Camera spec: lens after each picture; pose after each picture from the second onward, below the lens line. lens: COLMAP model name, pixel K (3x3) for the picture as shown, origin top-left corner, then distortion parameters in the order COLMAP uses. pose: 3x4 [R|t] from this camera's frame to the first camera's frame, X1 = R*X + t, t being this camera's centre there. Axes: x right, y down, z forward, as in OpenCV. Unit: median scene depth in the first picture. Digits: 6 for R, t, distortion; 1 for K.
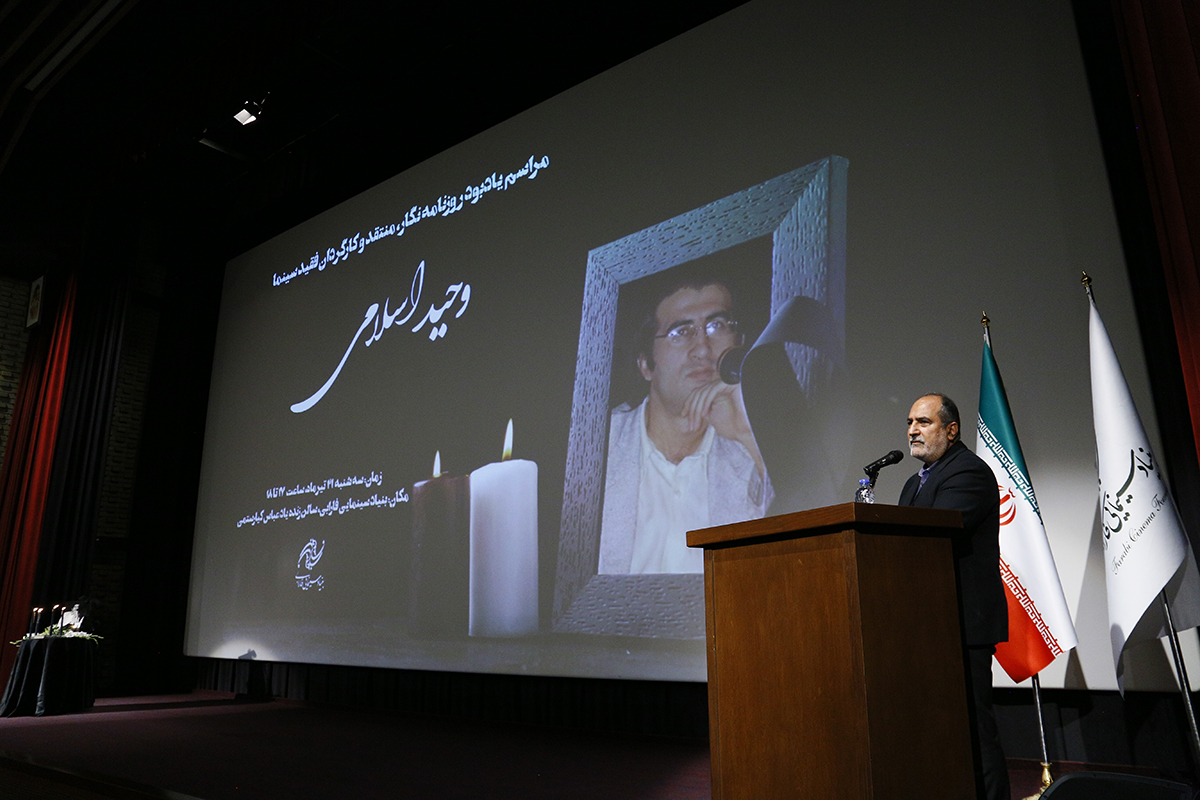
lens RADIAL K [[839.9, 0, 601.1], [0, 839.9, 394.2], [0, 0, 1]] dist [0.002554, 0.000791]
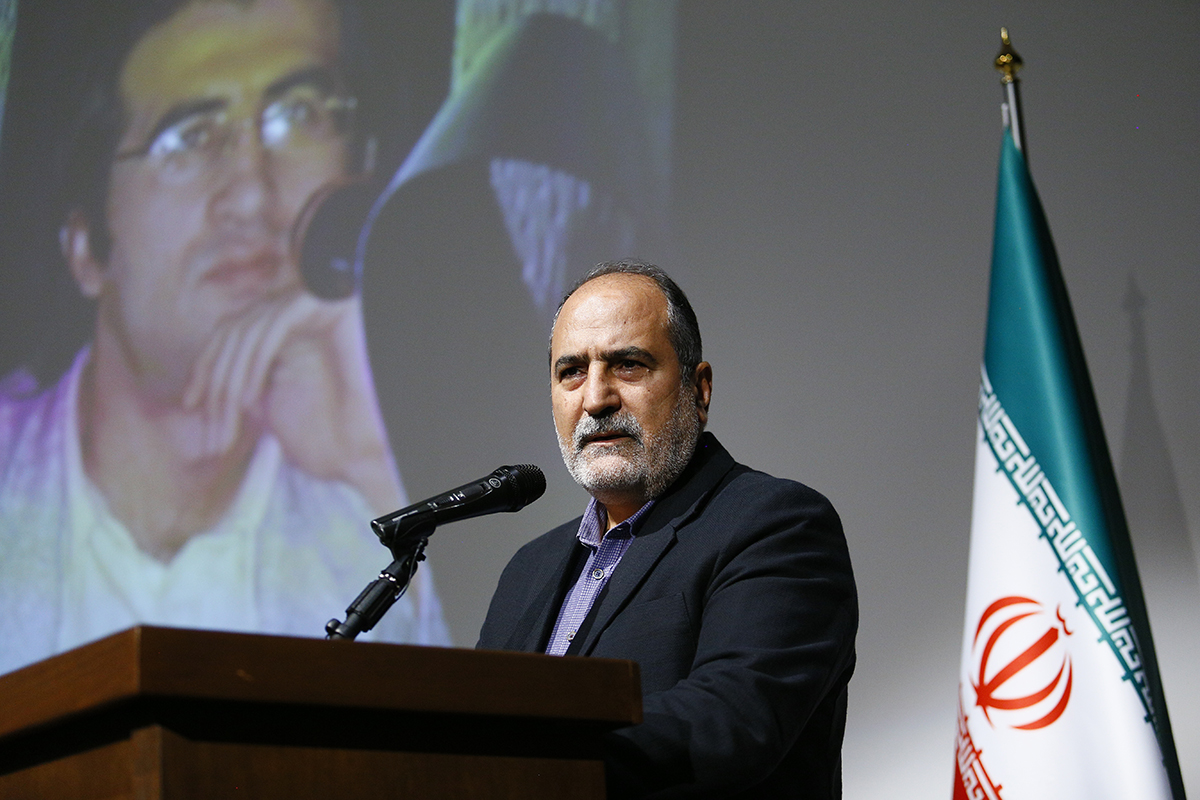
lens RADIAL K [[2425.9, 0, 598.9], [0, 2425.9, 407.4], [0, 0, 1]] dist [-0.232040, 0.000000]
pose [[0.998808, -0.008688, 0.048041, 0.209388], [0.008933, 0.999948, -0.004872, 0.032258], [-0.047996, 0.005295, 0.998834, 0.110331]]
